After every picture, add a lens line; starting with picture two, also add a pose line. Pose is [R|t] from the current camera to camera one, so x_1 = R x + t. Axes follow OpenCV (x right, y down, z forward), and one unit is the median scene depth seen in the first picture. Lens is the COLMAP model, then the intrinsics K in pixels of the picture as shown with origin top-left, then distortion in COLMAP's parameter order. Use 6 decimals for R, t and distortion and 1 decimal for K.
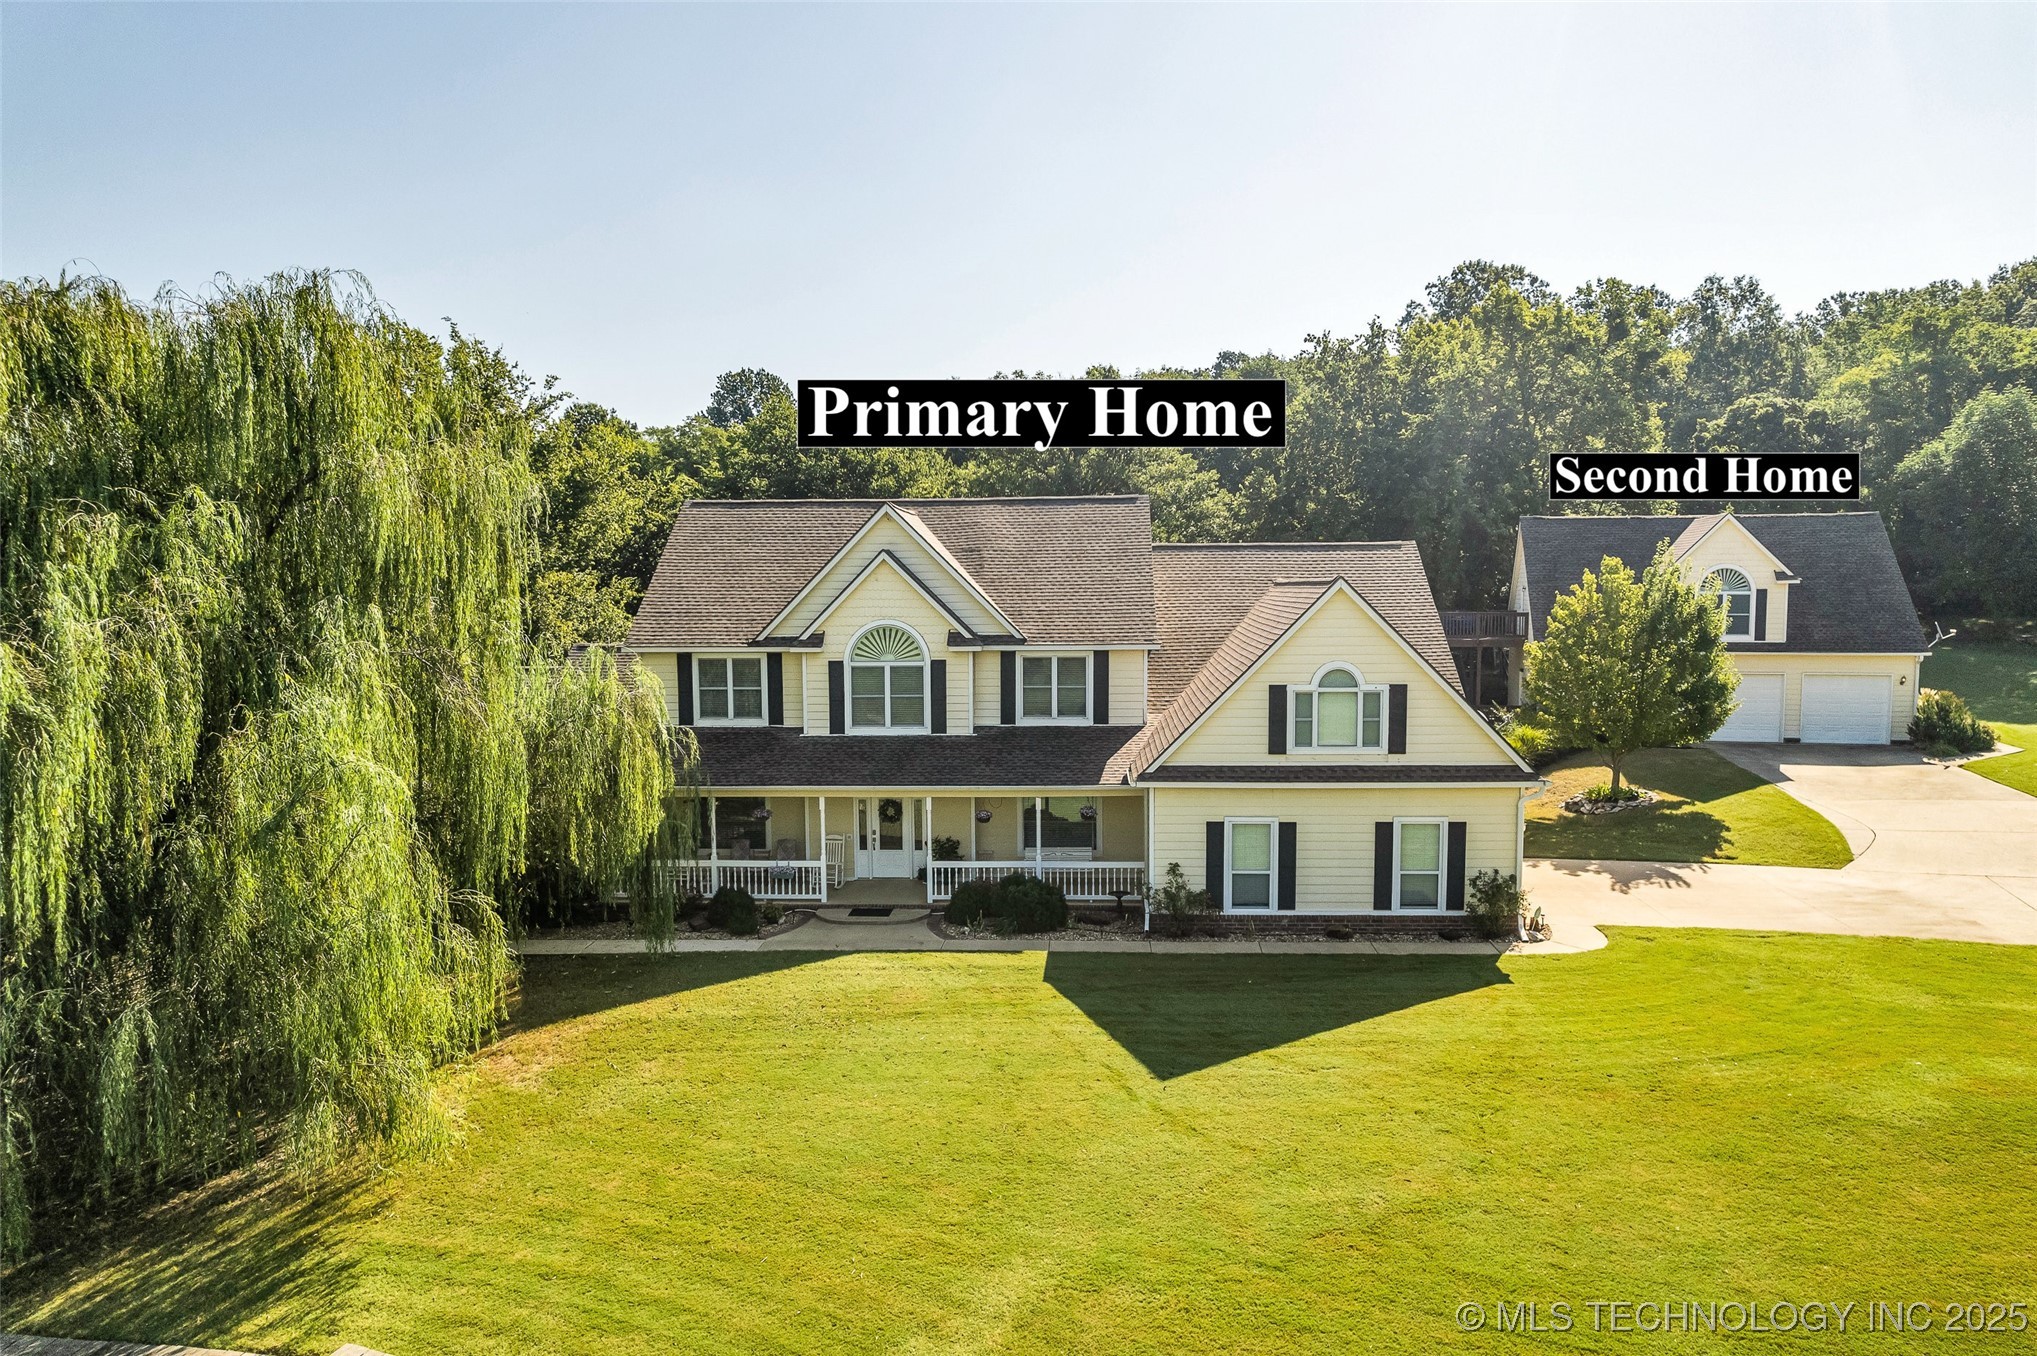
lens RADIAL K [[1339.6, 0, 1017.6], [0, 1339.6, 688.8], [0, 0, 1]] dist [-0.092599, 0.064236]
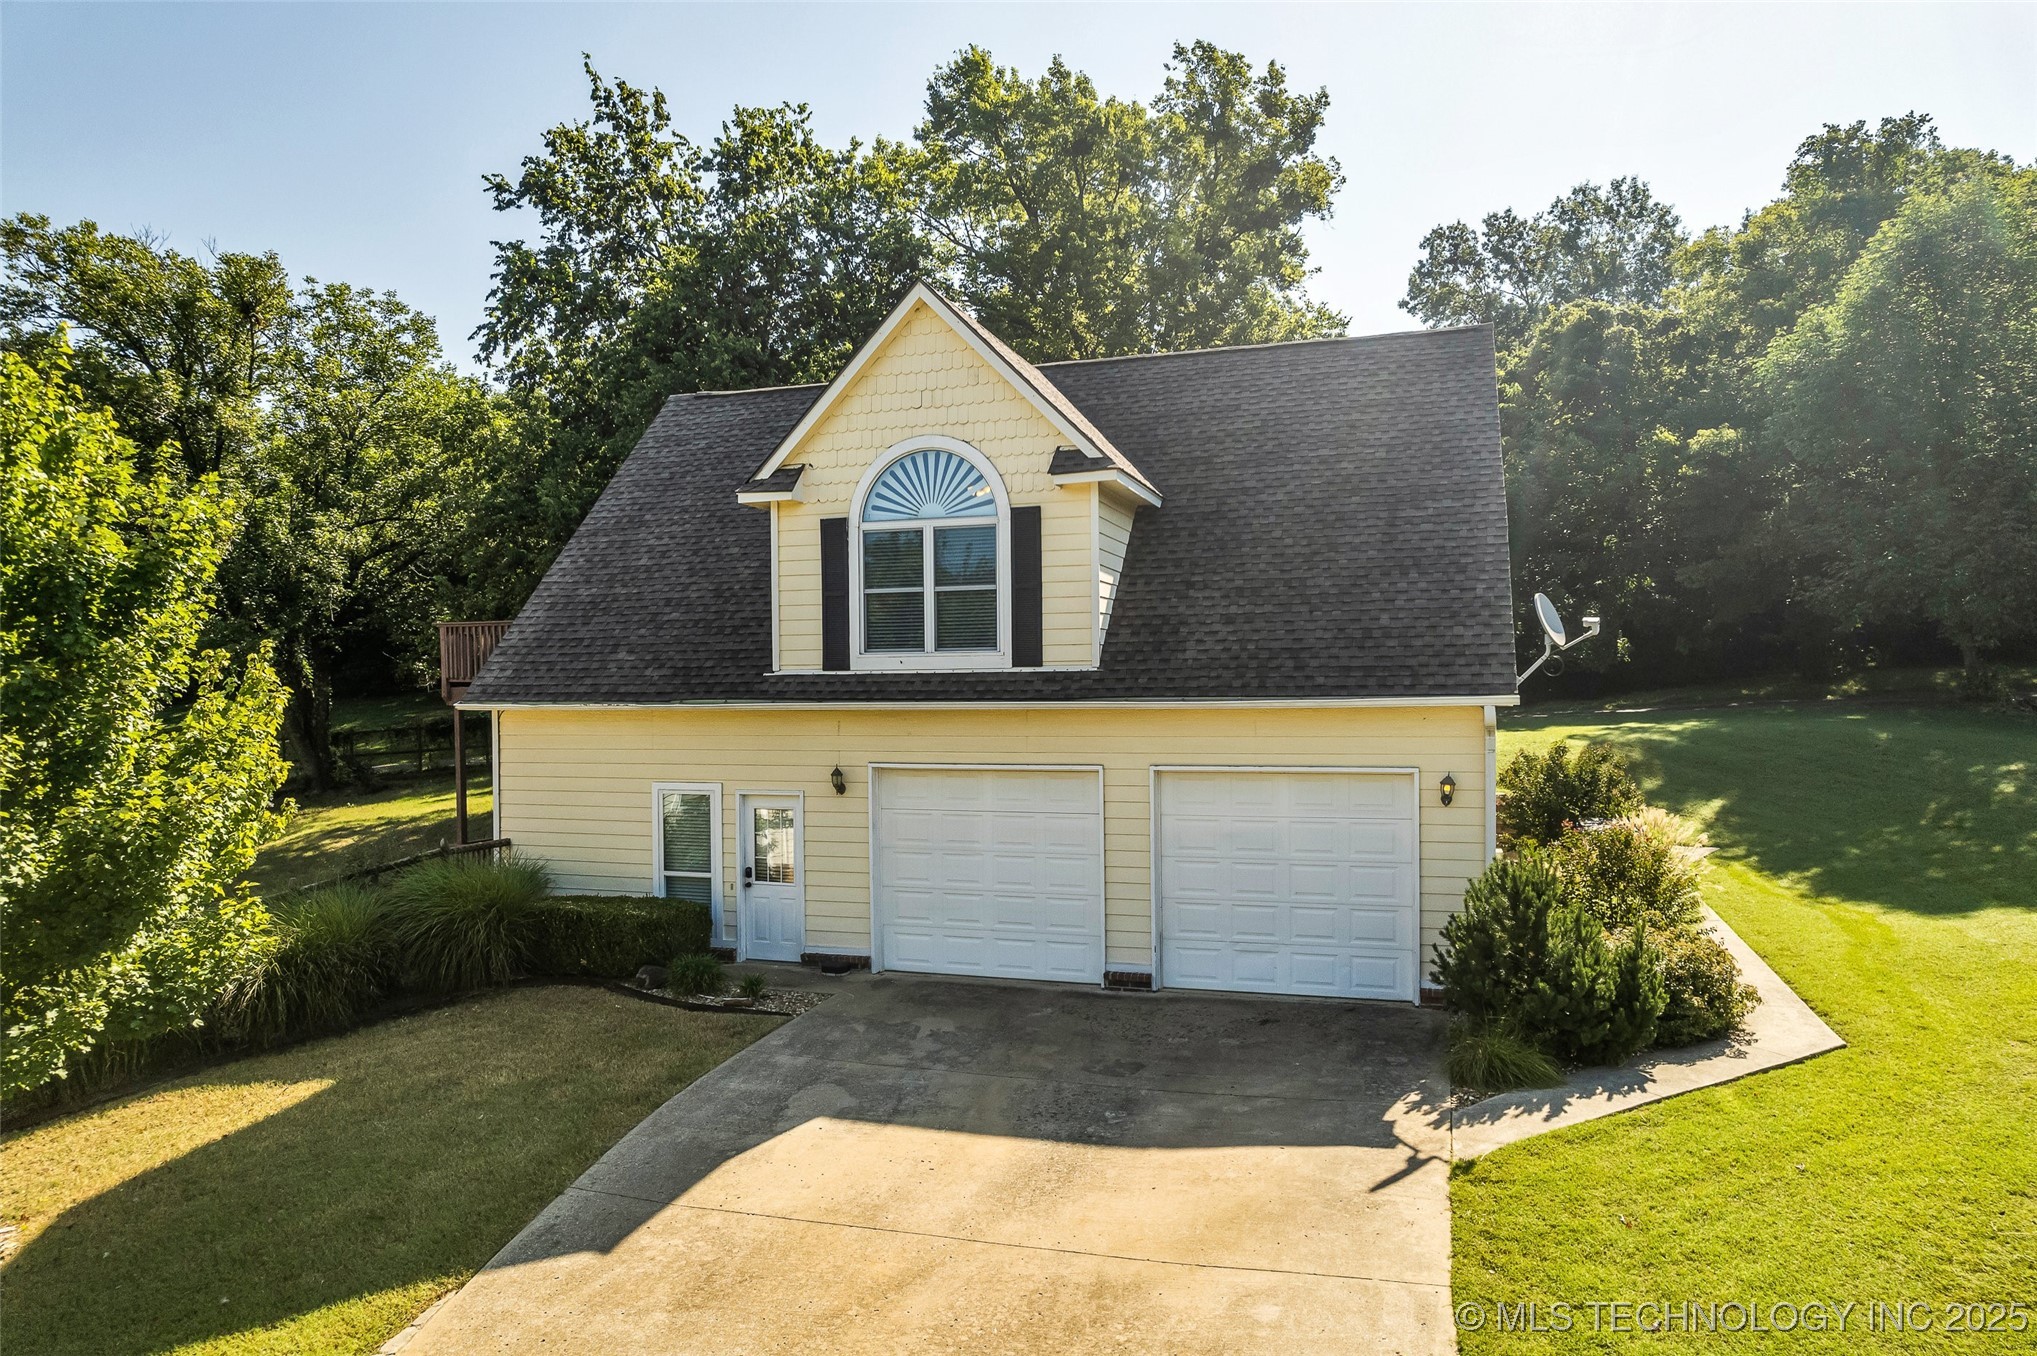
lens RADIAL K [[1339.6, 0, 1017.6], [0, 1339.6, 688.8], [0, 0, 1]] dist [-0.092599, 0.064236]
pose [[0.998008, -0.001849, -0.063065, 0.586140], [-0.002755, 0.997340, -0.072835, -0.007136], [0.063032, 0.072863, 0.995348, 0.671014]]
